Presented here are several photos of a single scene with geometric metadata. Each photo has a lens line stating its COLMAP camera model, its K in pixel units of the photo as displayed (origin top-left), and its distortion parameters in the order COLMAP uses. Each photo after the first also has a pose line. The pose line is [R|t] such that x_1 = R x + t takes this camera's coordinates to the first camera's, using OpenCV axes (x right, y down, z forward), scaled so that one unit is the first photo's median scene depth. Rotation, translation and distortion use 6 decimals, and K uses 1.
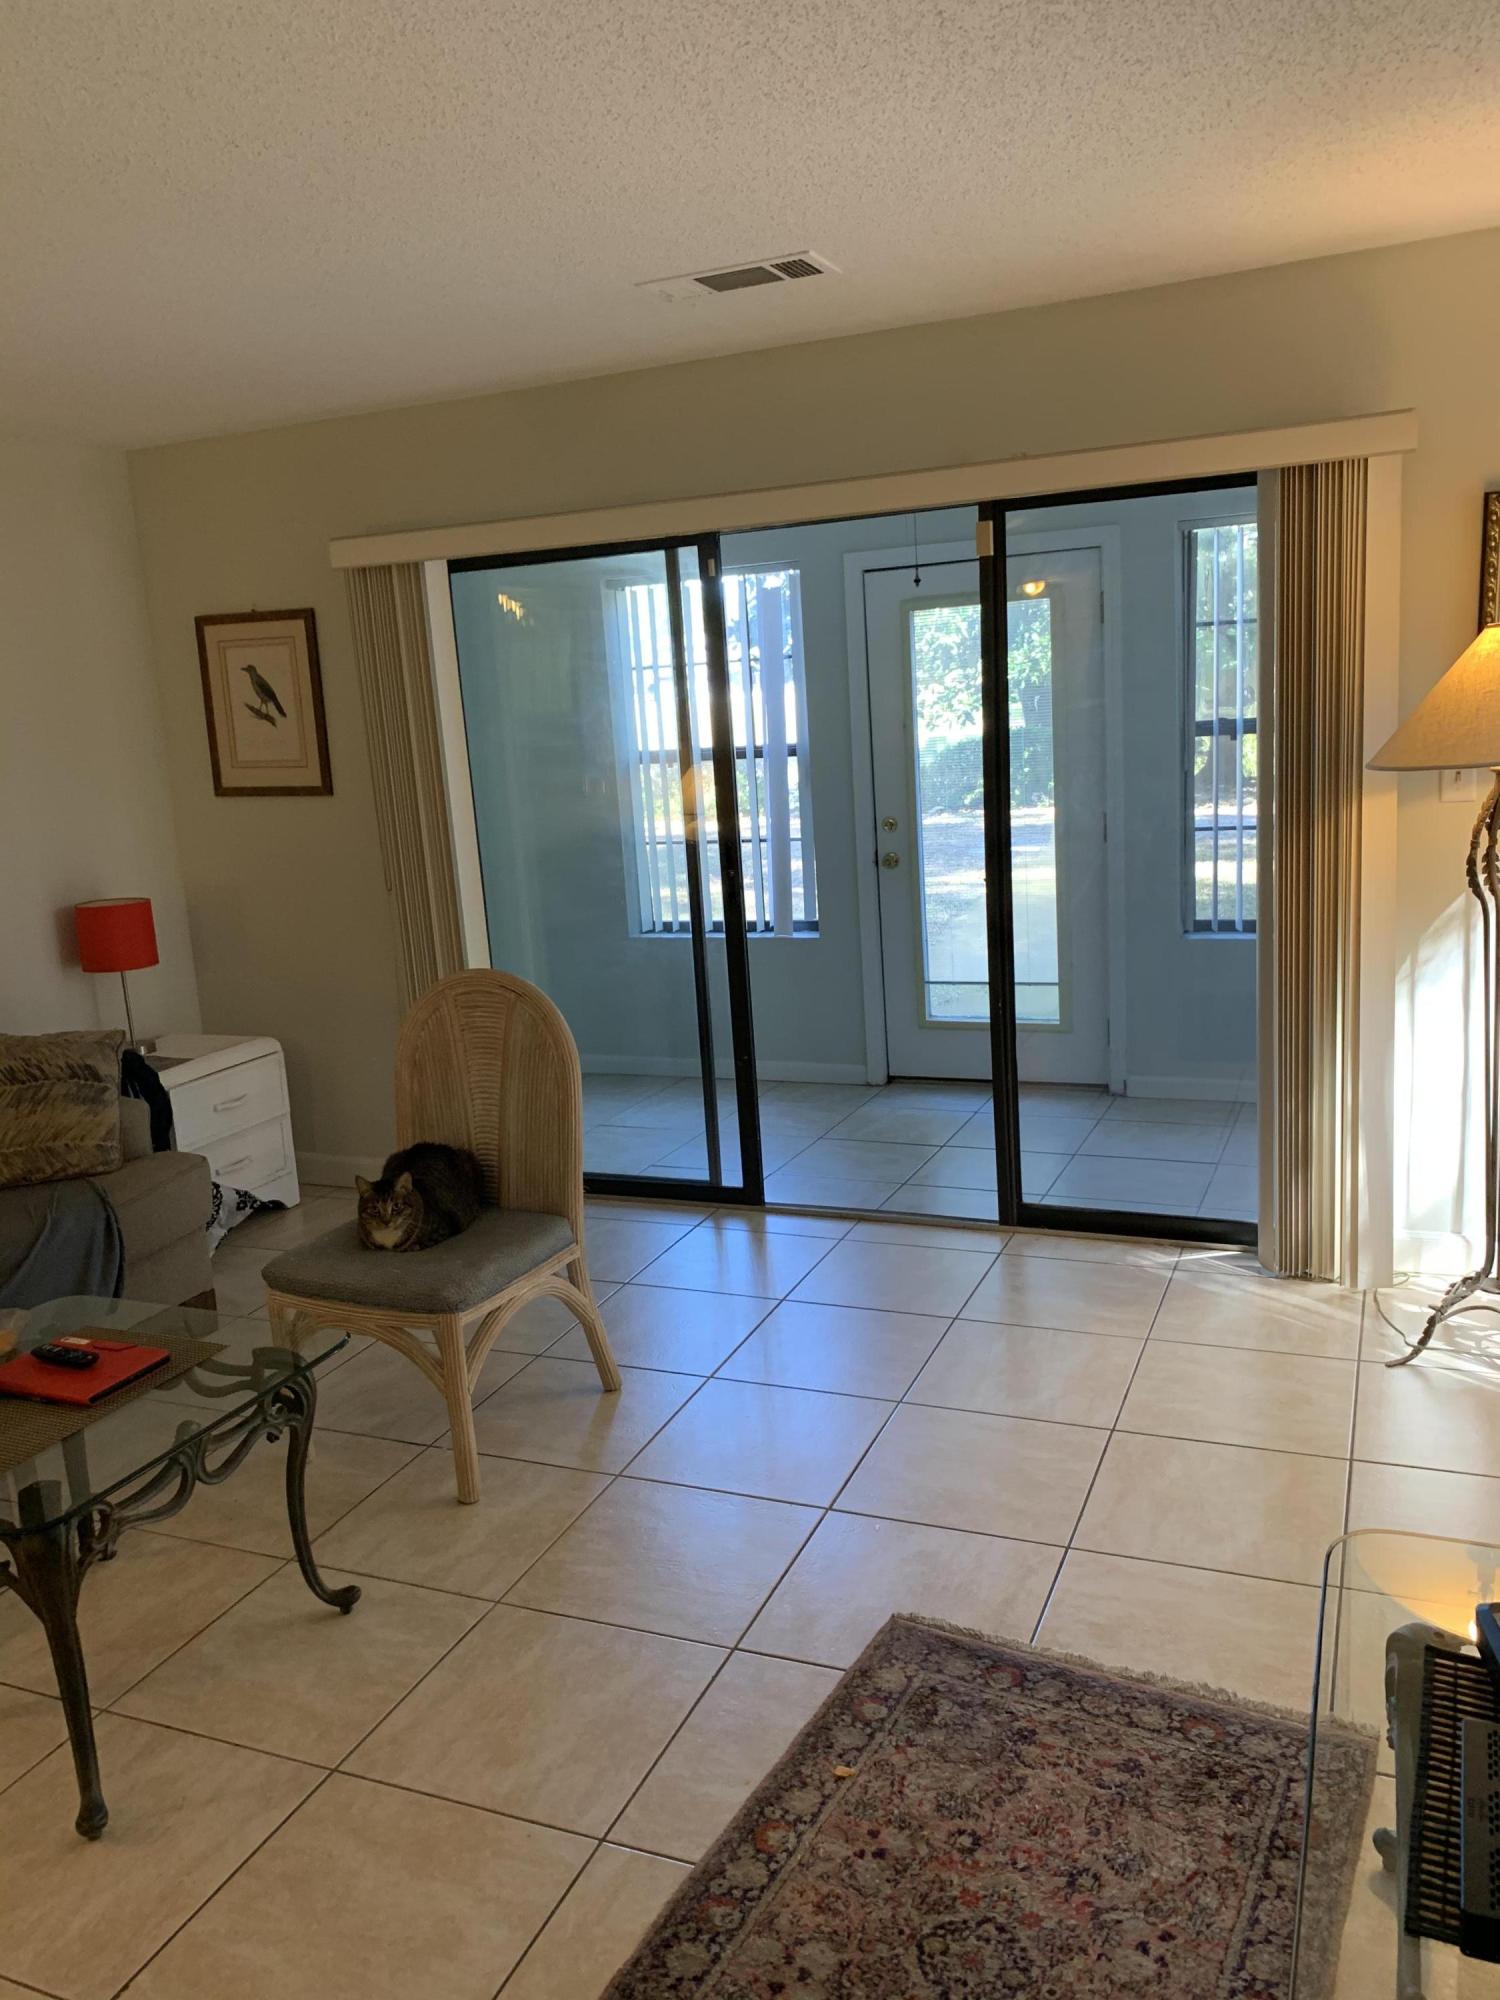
lens RADIAL K [[1514.2, 0, 760.6], [0, 1514.2, 1005.5], [0, 0, 1]] dist [0.006270, 0.006666]
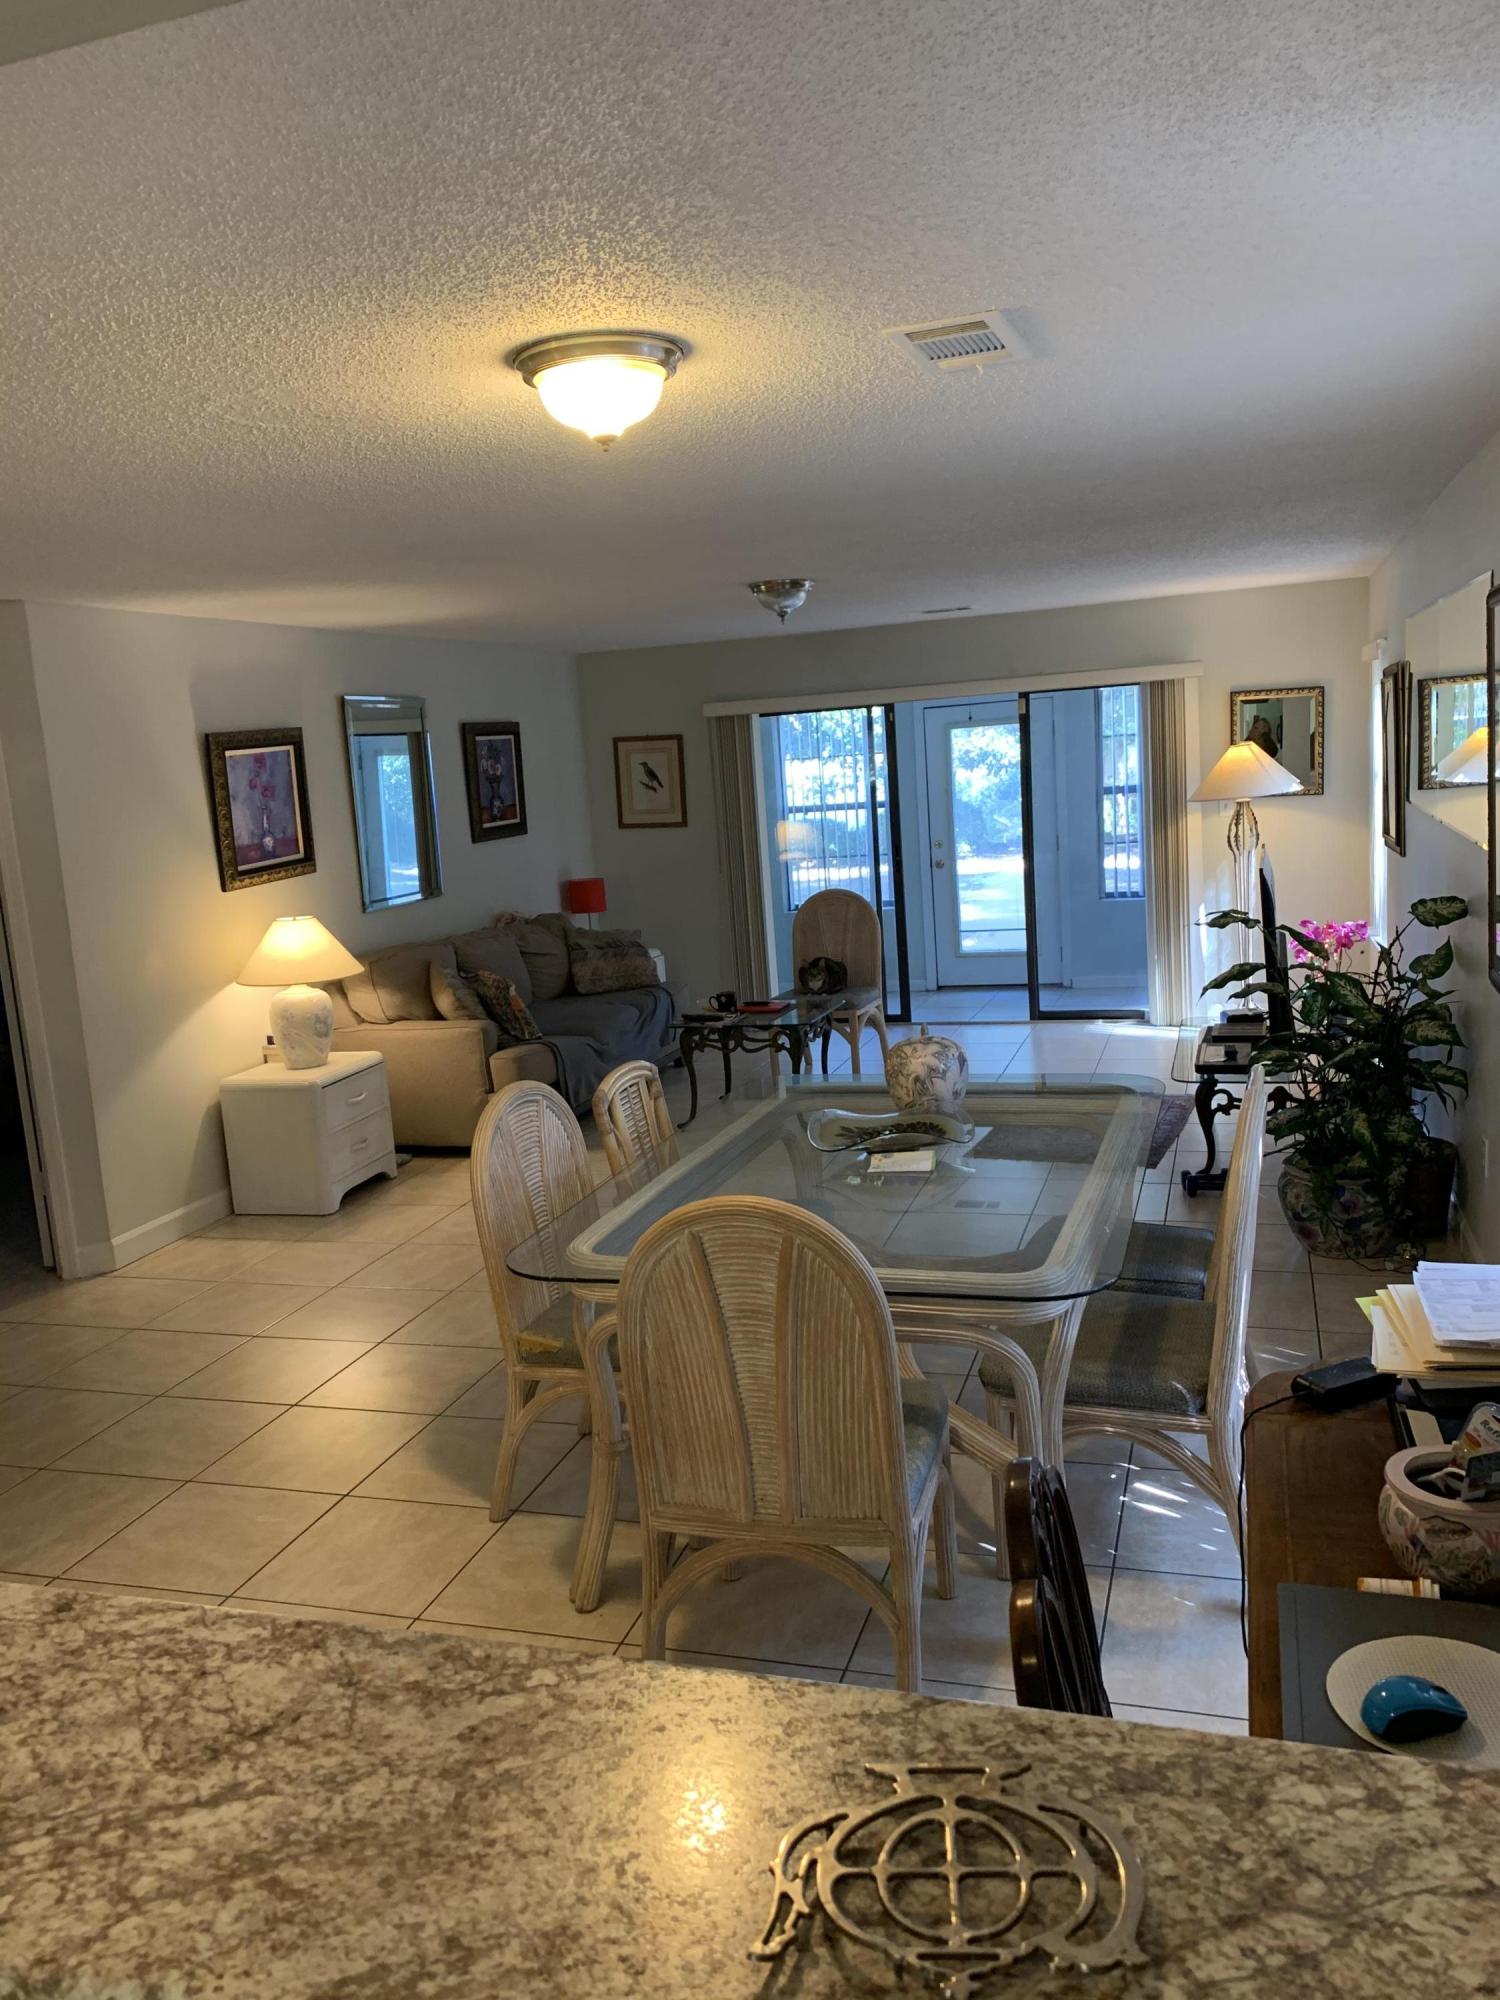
lens RADIAL K [[1514.2, 0, 737.5], [0, 1514.2, 998.9], [0, 0, 1]] dist [0.006270, 0.006666]
pose [[0.996772, -0.018097, 0.078220, -0.377404], [0.022398, 0.998265, -0.054457, 0.199071], [-0.077098, 0.056033, 0.995448, -0.982533]]
